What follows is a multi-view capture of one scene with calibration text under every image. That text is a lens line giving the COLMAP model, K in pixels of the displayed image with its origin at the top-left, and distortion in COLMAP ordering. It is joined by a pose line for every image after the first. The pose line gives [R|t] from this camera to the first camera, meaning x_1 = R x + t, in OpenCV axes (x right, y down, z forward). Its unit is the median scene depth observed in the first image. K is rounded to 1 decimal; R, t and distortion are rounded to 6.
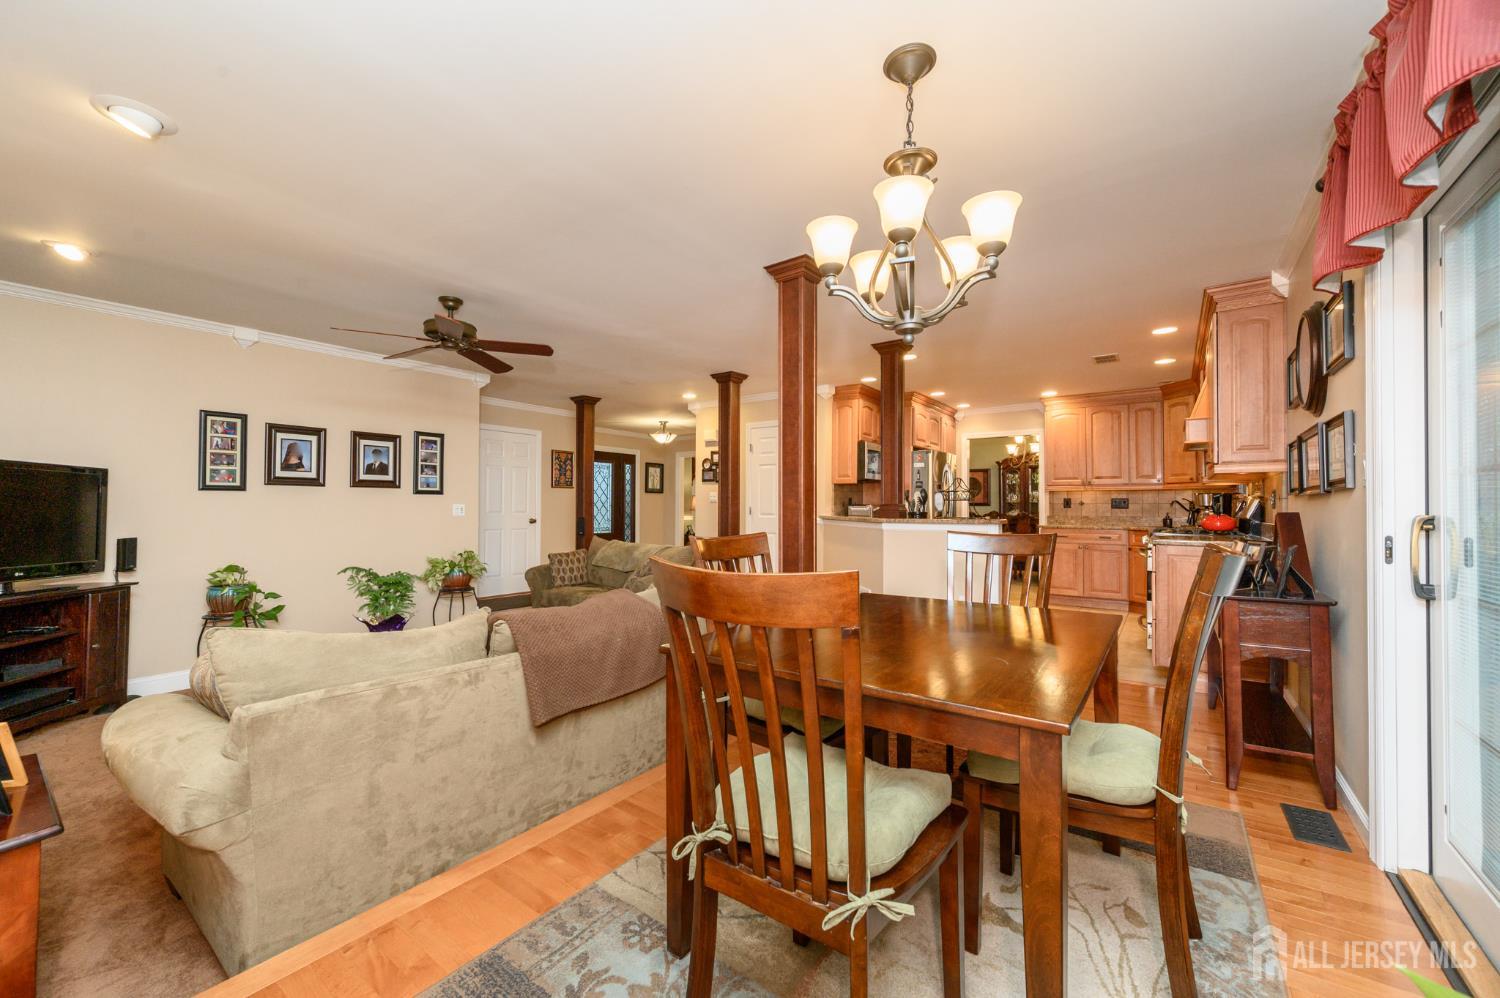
lens RADIAL K [[595.2, 0, 750.0], [0, 595.2, 499.0], [0, 0, 1]] dist [-0.002370, -0.000423]
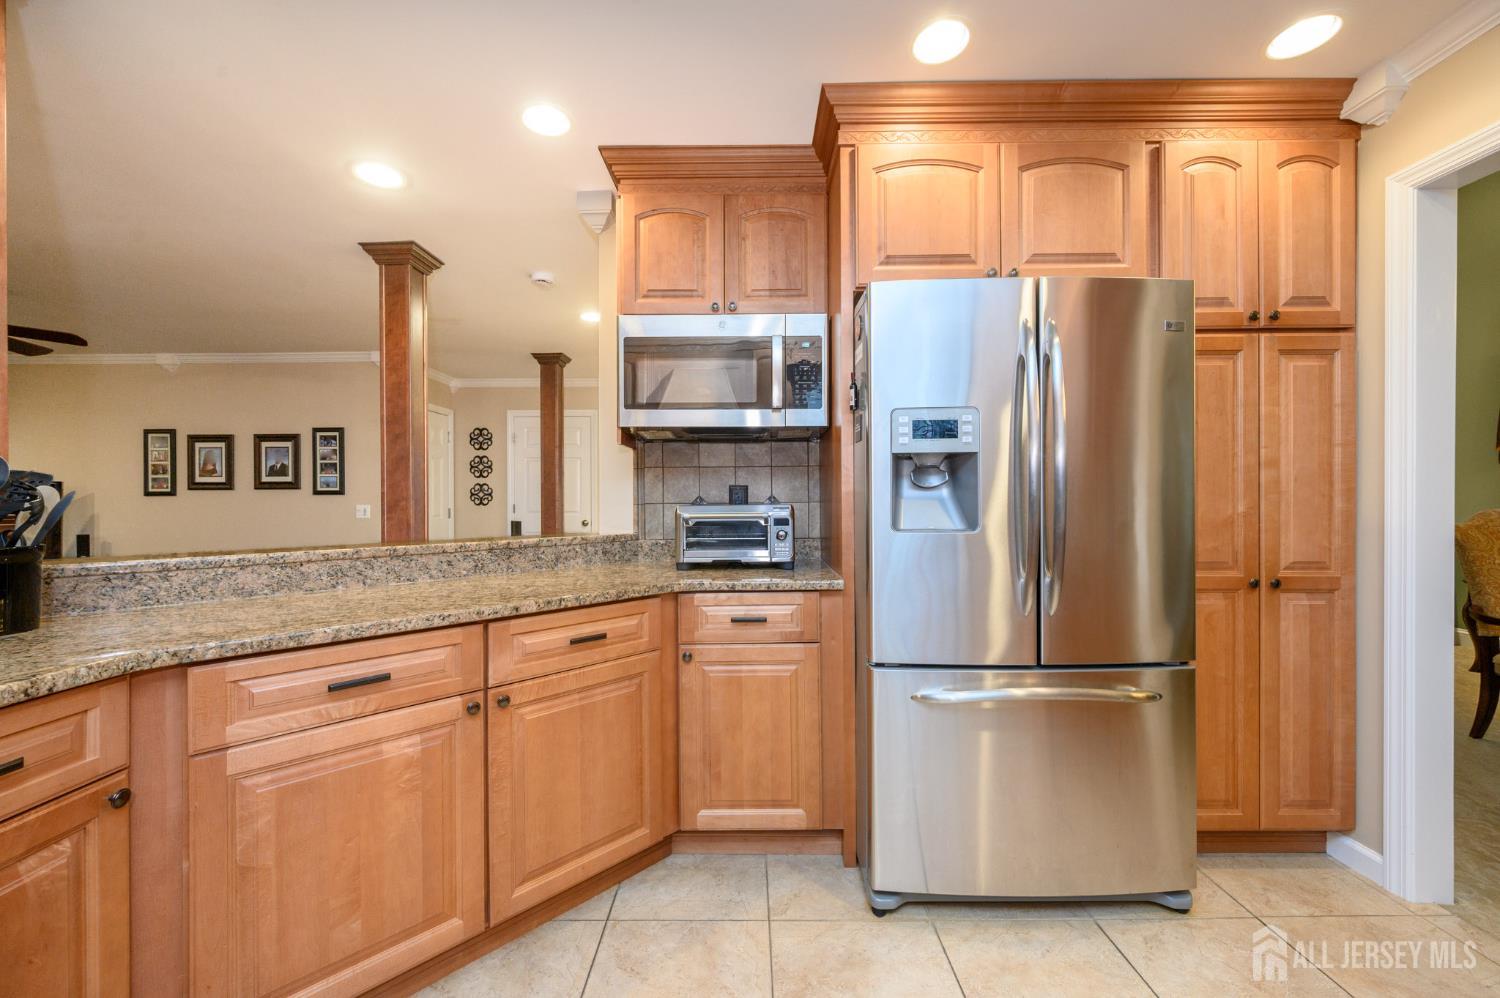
lens RADIAL K [[595.2, 0, 750.0], [0, 595.2, 499.0], [0, 0, 1]] dist [-0.002370, -0.000423]
pose [[0.569071, -0.000080, -0.822289, 0.642731], [0.017917, 0.999764, 0.012302, -0.001291], [0.822093, -0.021734, 0.568938, 1.105439]]
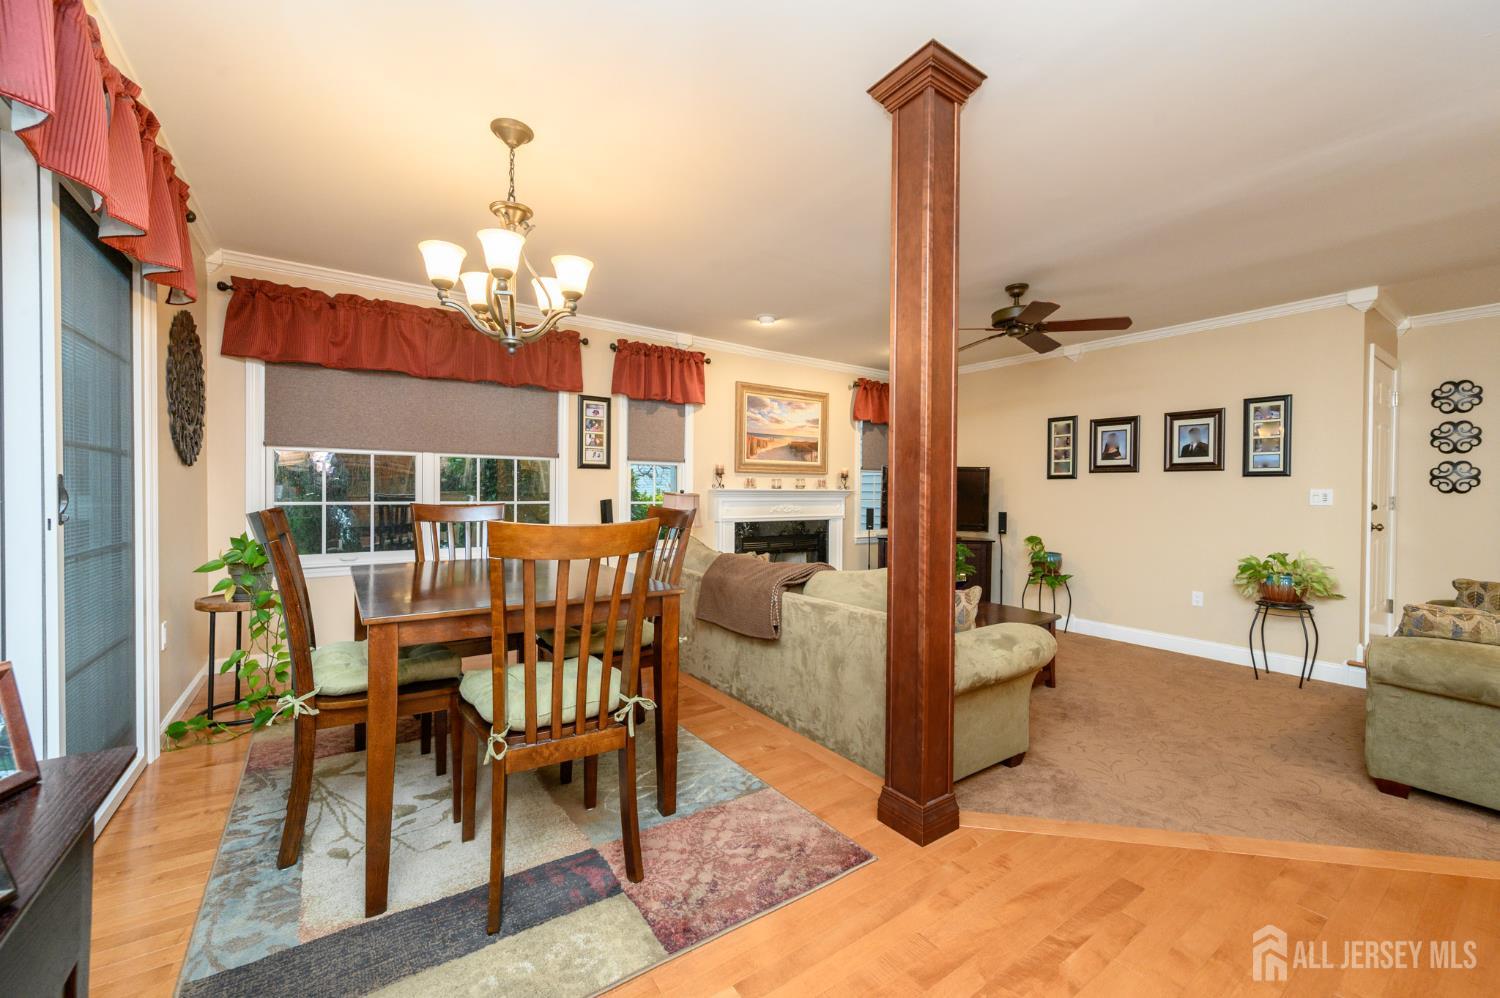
lens RADIAL K [[595.2, 0, 750.0], [0, 595.2, 499.0], [0, 0, 1]] dist [-0.002370, -0.000423]
pose [[-0.334182, 0.014333, -0.942400, 0.452382], [0.010410, 0.999880, 0.011516, 0.005726], [0.942451, -0.005961, -0.334291, 0.681991]]
